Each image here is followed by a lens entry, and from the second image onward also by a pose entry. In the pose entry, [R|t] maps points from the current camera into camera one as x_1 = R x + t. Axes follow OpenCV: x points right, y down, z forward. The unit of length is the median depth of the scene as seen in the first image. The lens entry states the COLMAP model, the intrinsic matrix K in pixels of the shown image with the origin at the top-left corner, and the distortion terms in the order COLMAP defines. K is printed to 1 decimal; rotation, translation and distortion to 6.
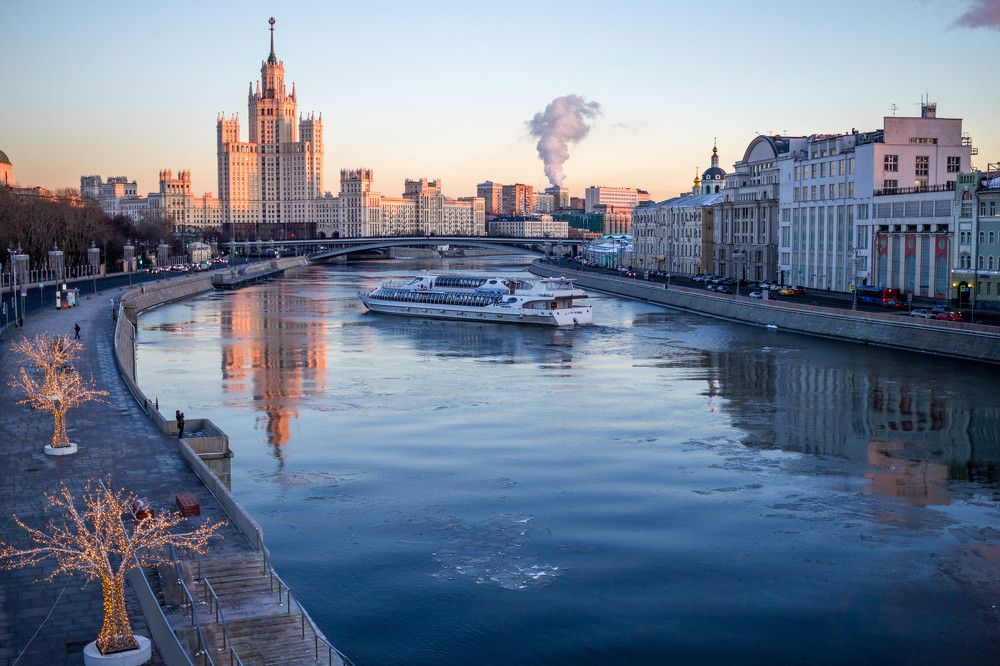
lens RADIAL K [[1210.1, 0, 500.0], [0, 1210.1, 333.0], [0, 0, 1]] dist [-0.135467, 0.013238]
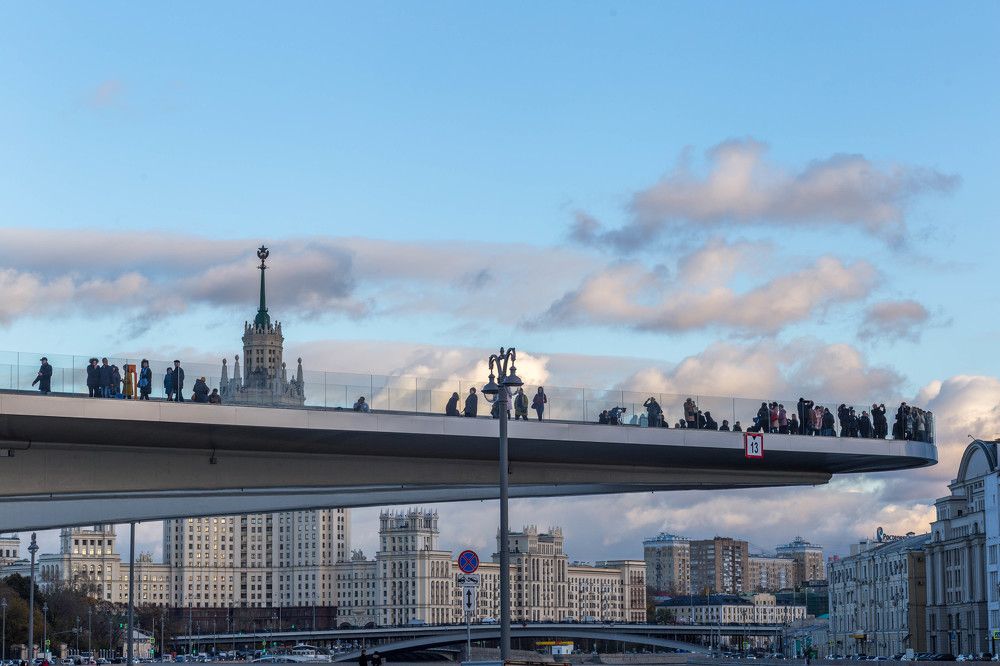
lens RADIAL K [[1731.2, 0, 500.0], [0, 1731.2, 333.0], [0, 0, 1]] dist [-0.009856, -0.023040]
pose [[0.998887, -0.018039, -0.043586, -0.038826], [0.007667, 0.973790, -0.227321, -0.031801], [0.046544, 0.226734, 0.972844, 0.190008]]
